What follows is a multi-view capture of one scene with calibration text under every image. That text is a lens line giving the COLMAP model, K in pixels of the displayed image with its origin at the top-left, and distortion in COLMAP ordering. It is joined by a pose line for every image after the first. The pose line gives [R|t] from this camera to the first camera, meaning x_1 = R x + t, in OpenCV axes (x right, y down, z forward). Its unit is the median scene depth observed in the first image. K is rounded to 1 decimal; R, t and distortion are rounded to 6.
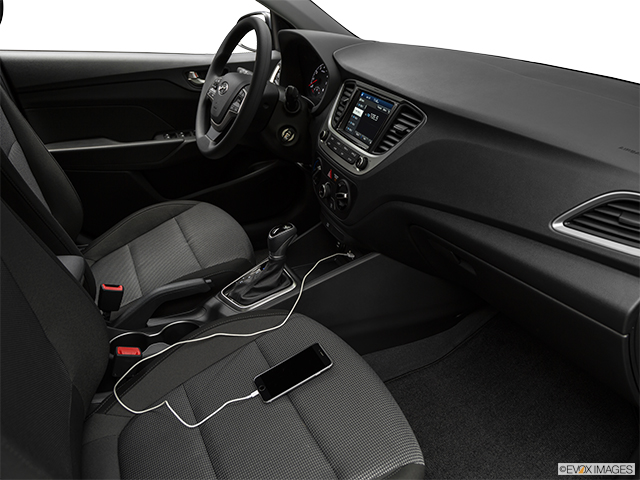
lens RADIAL K [[492.4, 0, 320.0], [0, 492.4, 240.0], [0, 0, 1]] dist [-0.132684, 0.070495]
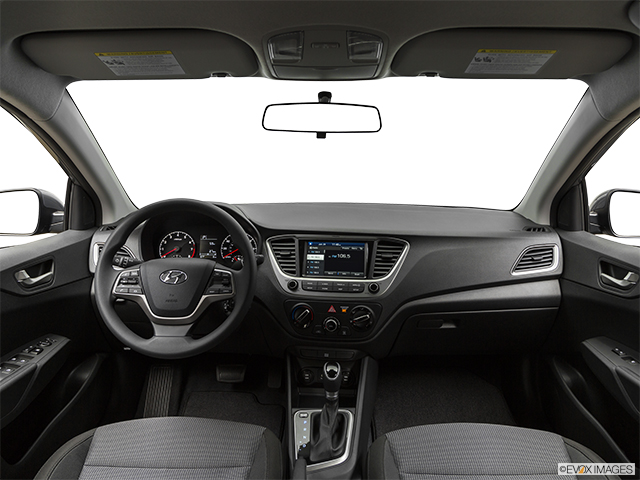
lens RADIAL K [[488.1, 0, 320.0], [0, 488.1, 240.0], [0, 0, 1]] dist [0.010729, 0.003738]
pose [[0.445100, -0.167261, 0.879721, -0.953207], [0.409729, 0.911574, -0.033988, -0.245588], [-0.796246, 0.375576, 0.474273, 0.373160]]
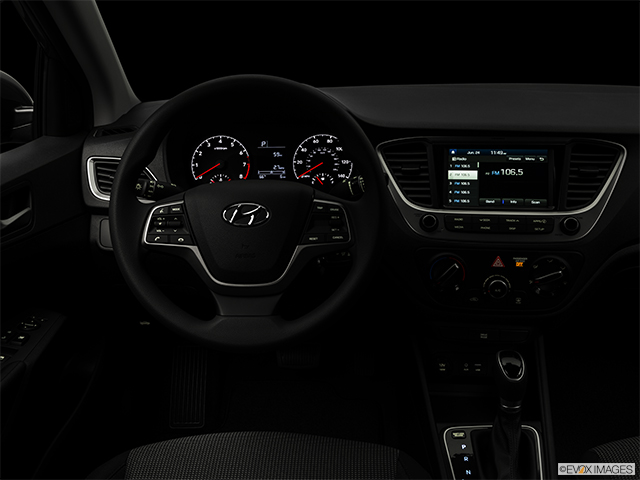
lens RADIAL K [[656.1, 0, 320.0], [0, 656.1, 240.0], [0, 0, 1]] dist [-0.011127, 0.000289]
pose [[0.453400, -0.297800, 0.840086, -0.837535], [0.425494, 0.900517, 0.089580, -0.339491], [-0.783188, 0.316836, 0.535006, 0.644509]]
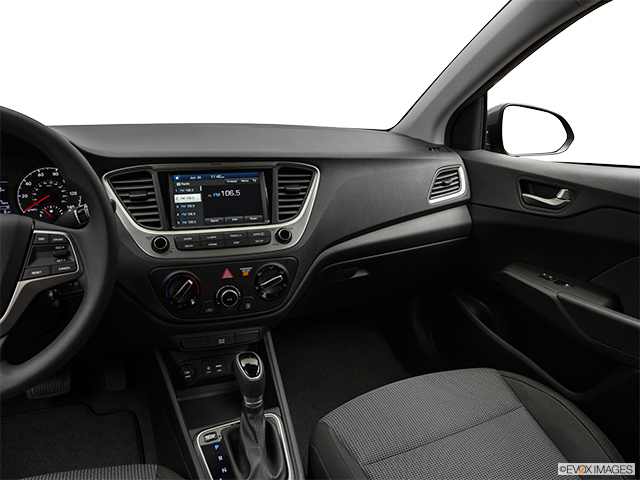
lens RADIAL K [[492.4, 0, 320.0], [0, 492.4, 240.0], [0, 0, 1]] dist [-0.132684, 0.070495]
pose [[-0.012128, -0.291669, 0.956442, -0.679005], [0.428780, 0.862591, 0.268486, -0.311805], [-0.903328, 0.413359, 0.114600, 0.709986]]
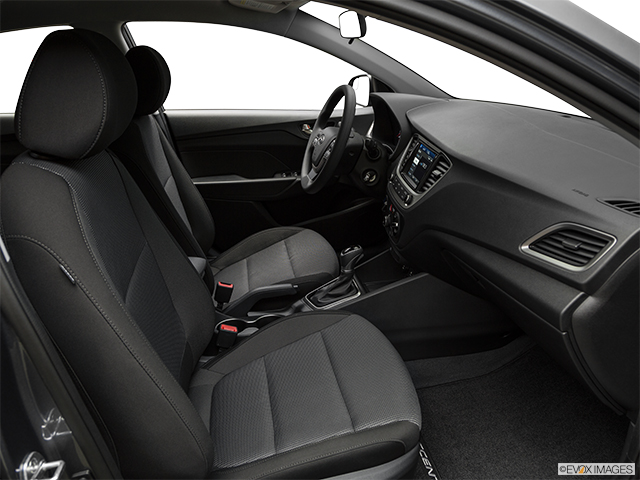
lens RADIAL K [[492.4, 0, 320.0], [0, 492.4, 240.0], [0, 0, 1]] dist [-0.132684, 0.070495]
pose [[0.959371, 0.050666, -0.277563, 0.191035], [-0.072532, 0.994971, -0.069078, 0.047033], [0.272667, 0.086404, 0.958221, -0.247634]]
